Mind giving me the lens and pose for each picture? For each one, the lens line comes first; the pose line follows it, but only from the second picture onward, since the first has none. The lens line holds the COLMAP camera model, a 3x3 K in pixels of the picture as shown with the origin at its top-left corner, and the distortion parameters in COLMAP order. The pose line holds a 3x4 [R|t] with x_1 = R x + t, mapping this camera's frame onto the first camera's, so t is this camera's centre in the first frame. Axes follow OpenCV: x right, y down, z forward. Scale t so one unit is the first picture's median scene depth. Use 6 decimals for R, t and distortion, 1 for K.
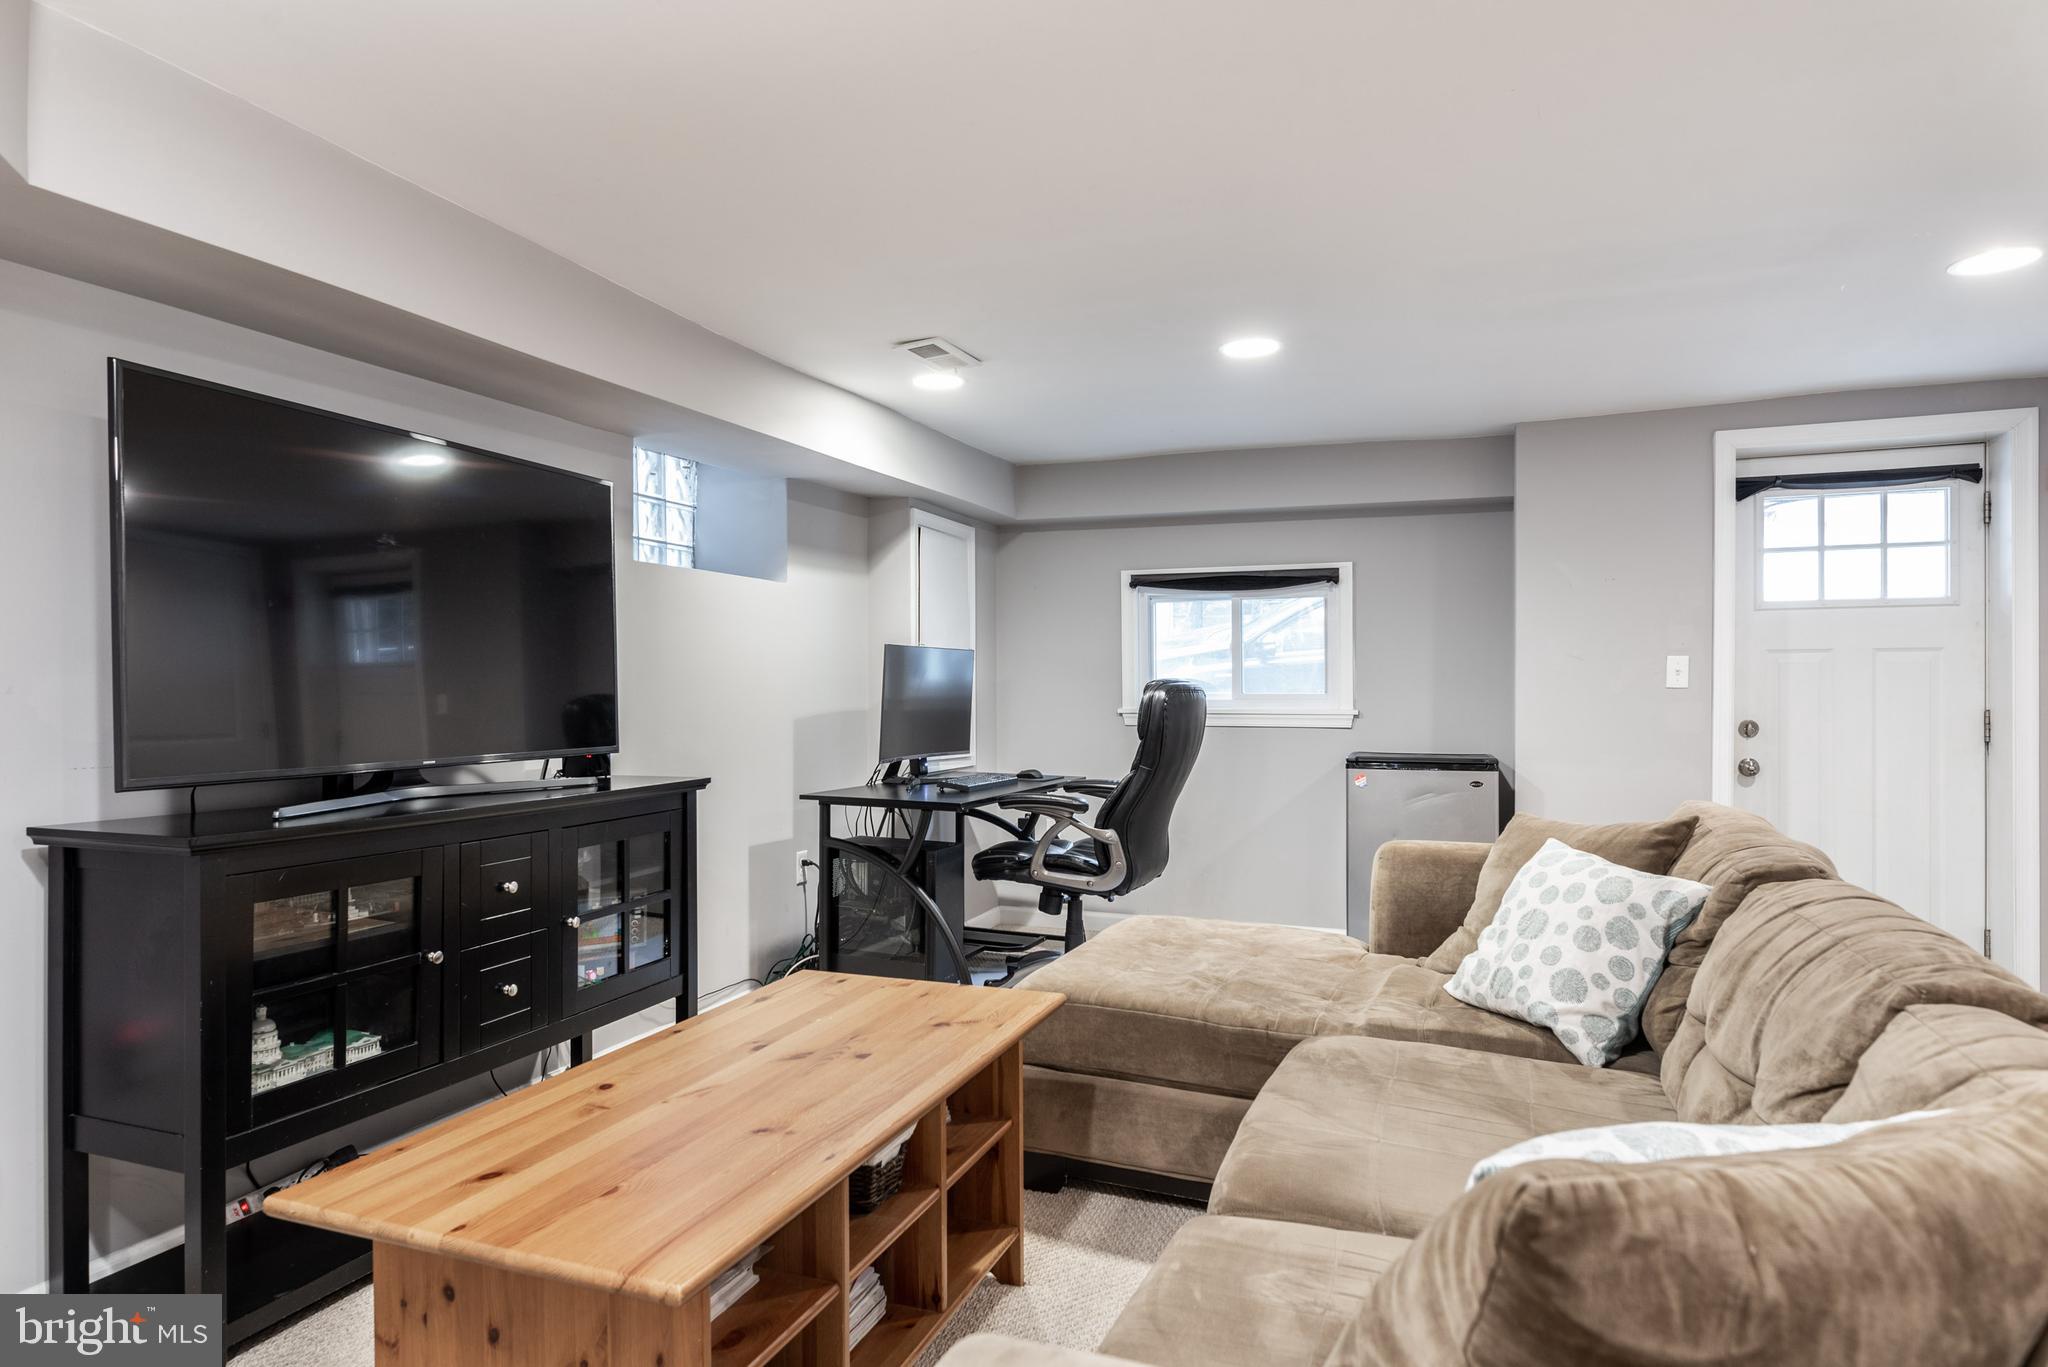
lens RADIAL K [[1163.7, 0, 1030.1], [0, 1163.7, 690.7], [0, 0, 1]] dist [-0.001487, -0.000575]
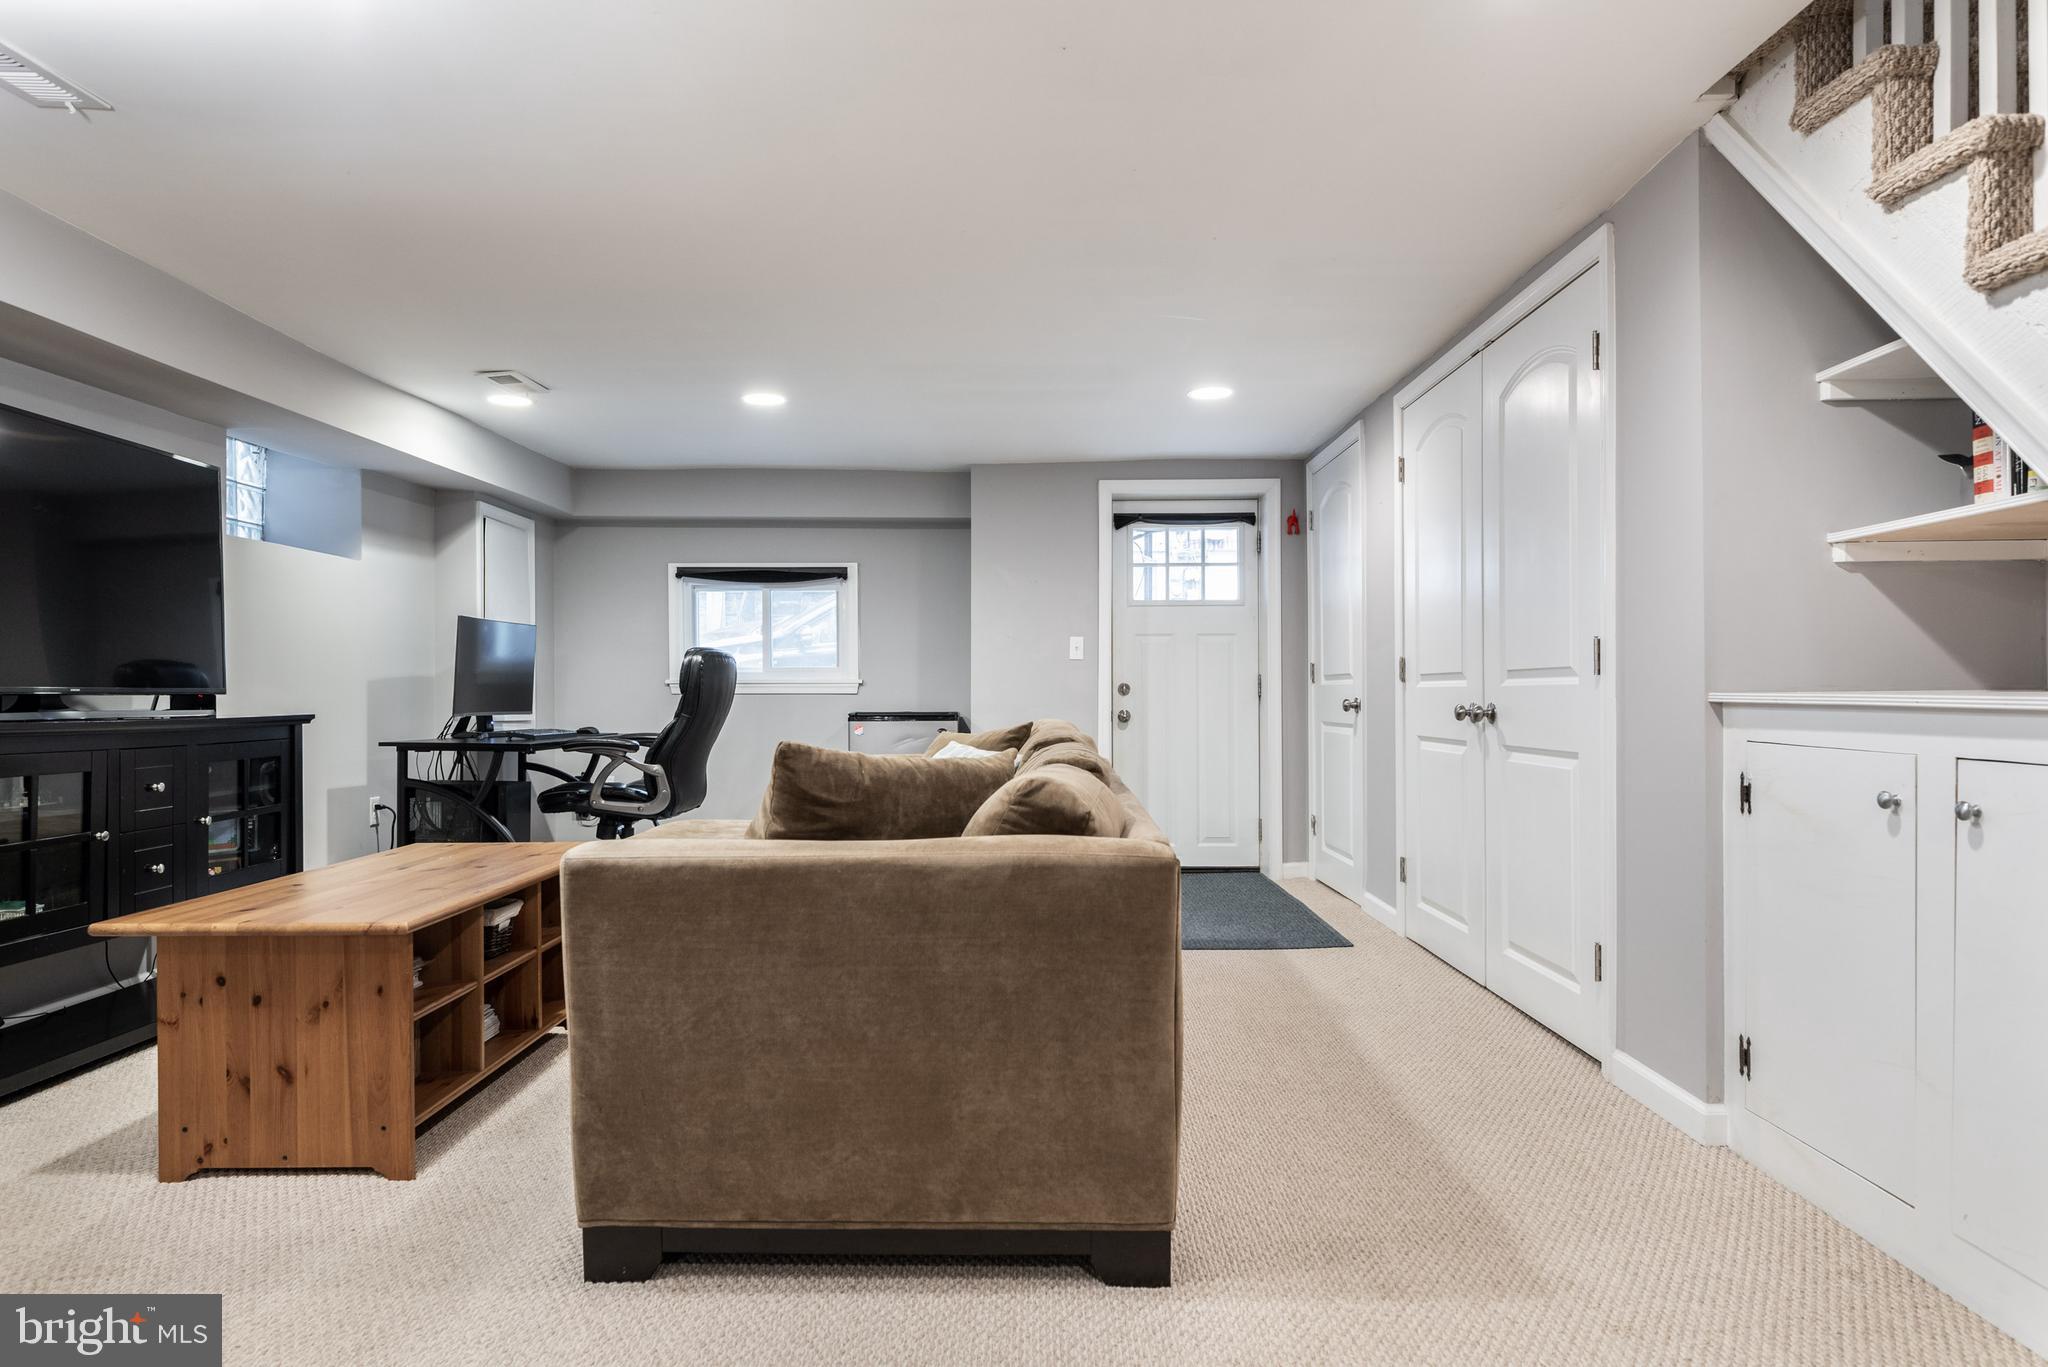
lens RADIAL K [[1185.4, 0, 1025.4], [0, 1185.4, 692.9], [0, 0, 1]] dist [0.000192, -0.002017]
pose [[0.934415, -0.000357, 0.356186, -0.015210], [0.002136, 0.999987, -0.004603, 0.045835], [-0.356180, 0.005062, 0.934404, -0.333189]]
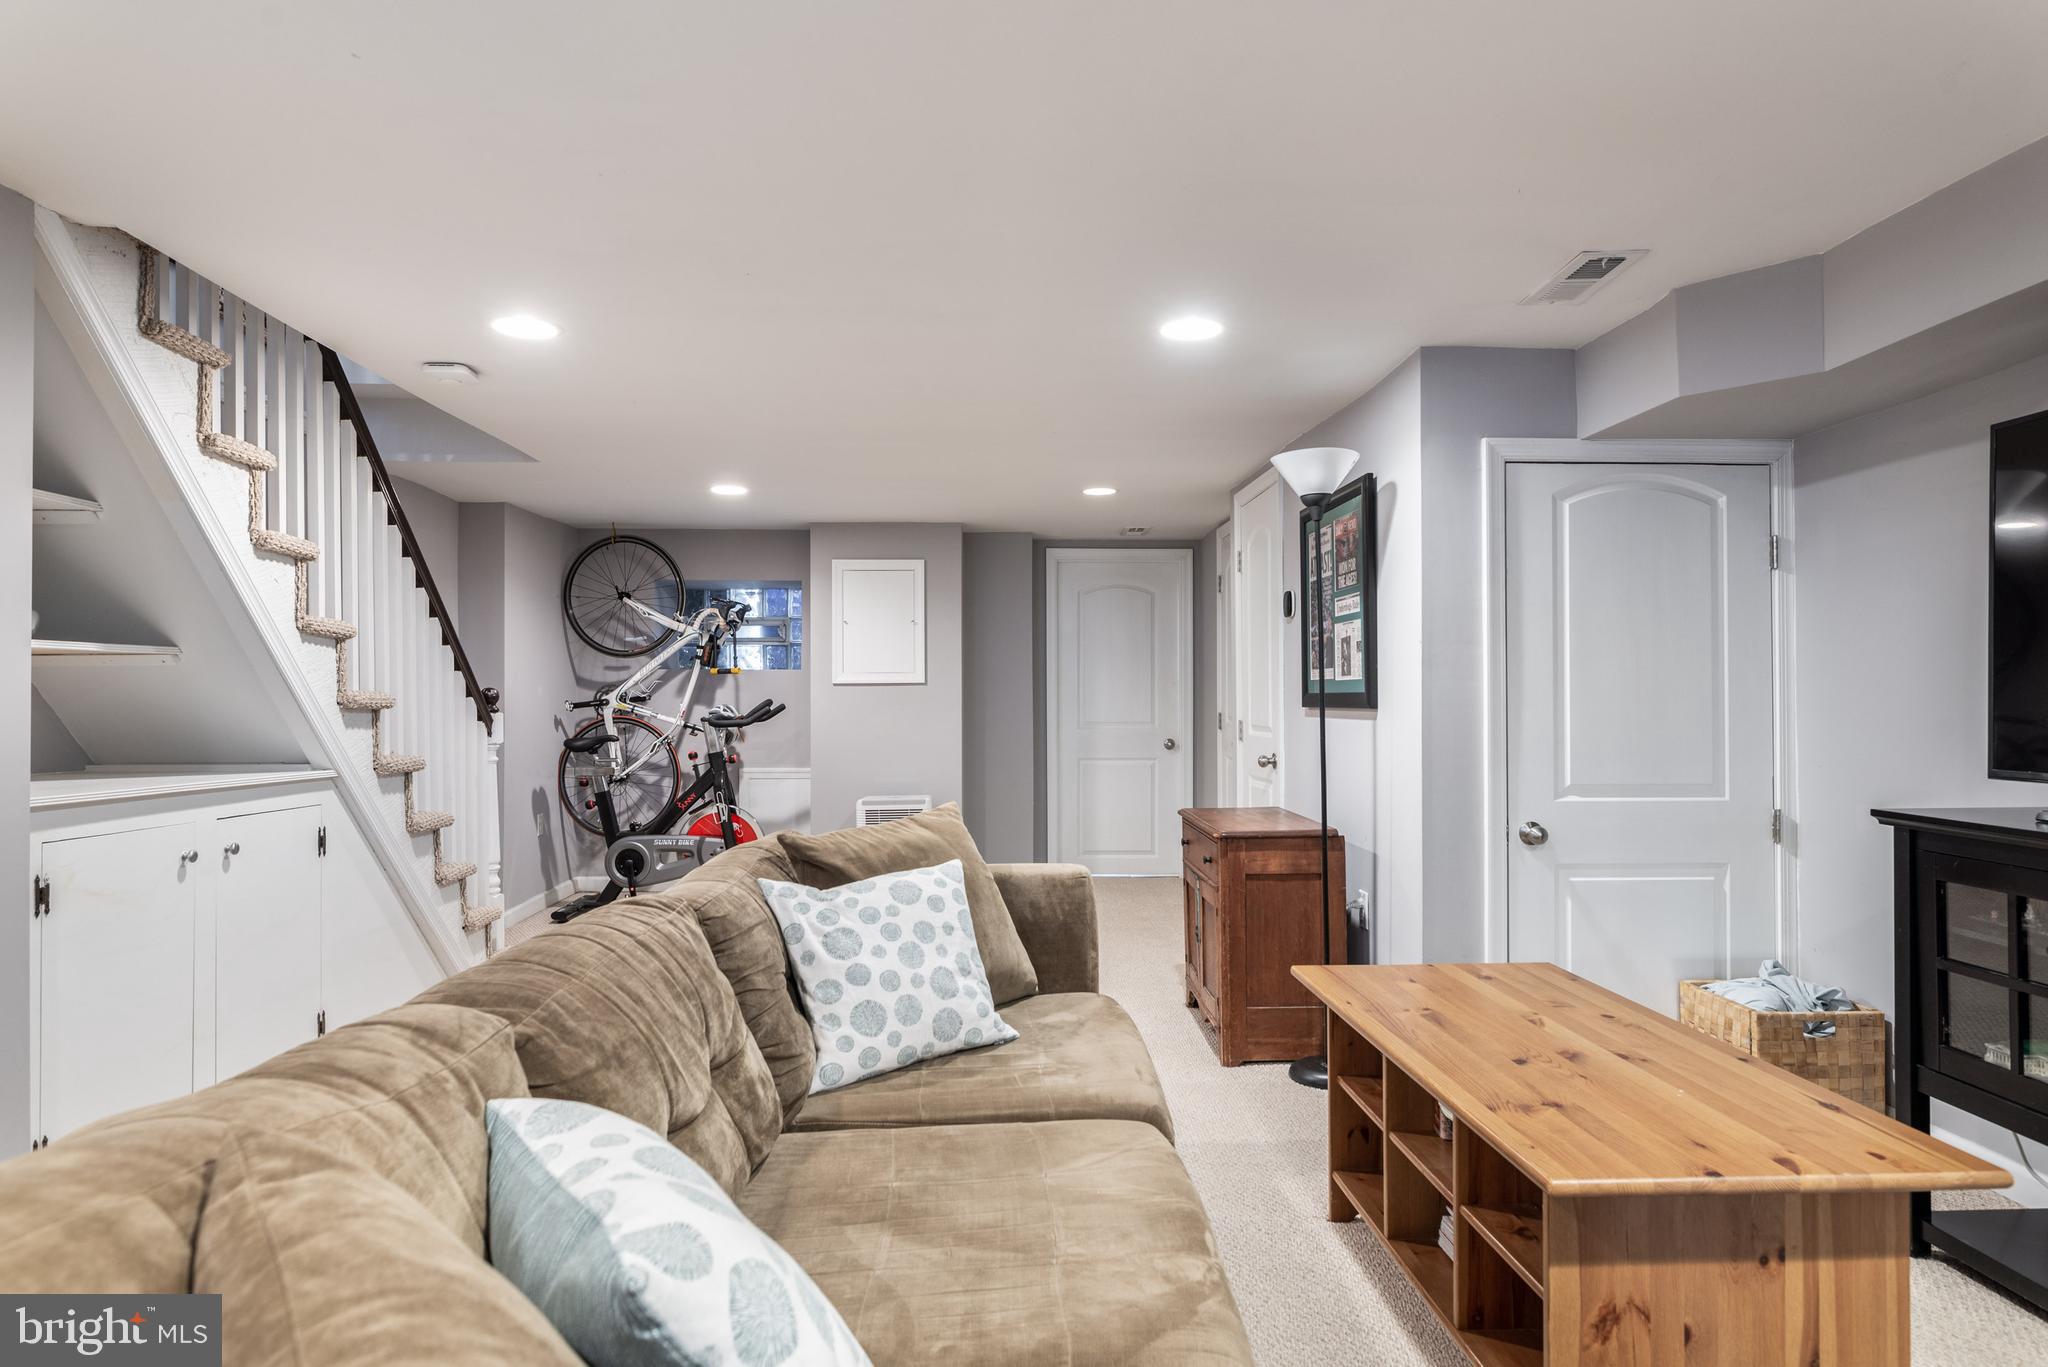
lens RADIAL K [[1185.4, 0, 1025.4], [0, 1185.4, 692.9], [0, 0, 1]] dist [0.000192, -0.002017]
pose [[-0.918539, 0.004736, -0.395302, 0.320014], [0.006223, 0.999978, -0.002480, -0.004125], [0.395281, -0.004738, -0.918548, 0.860921]]
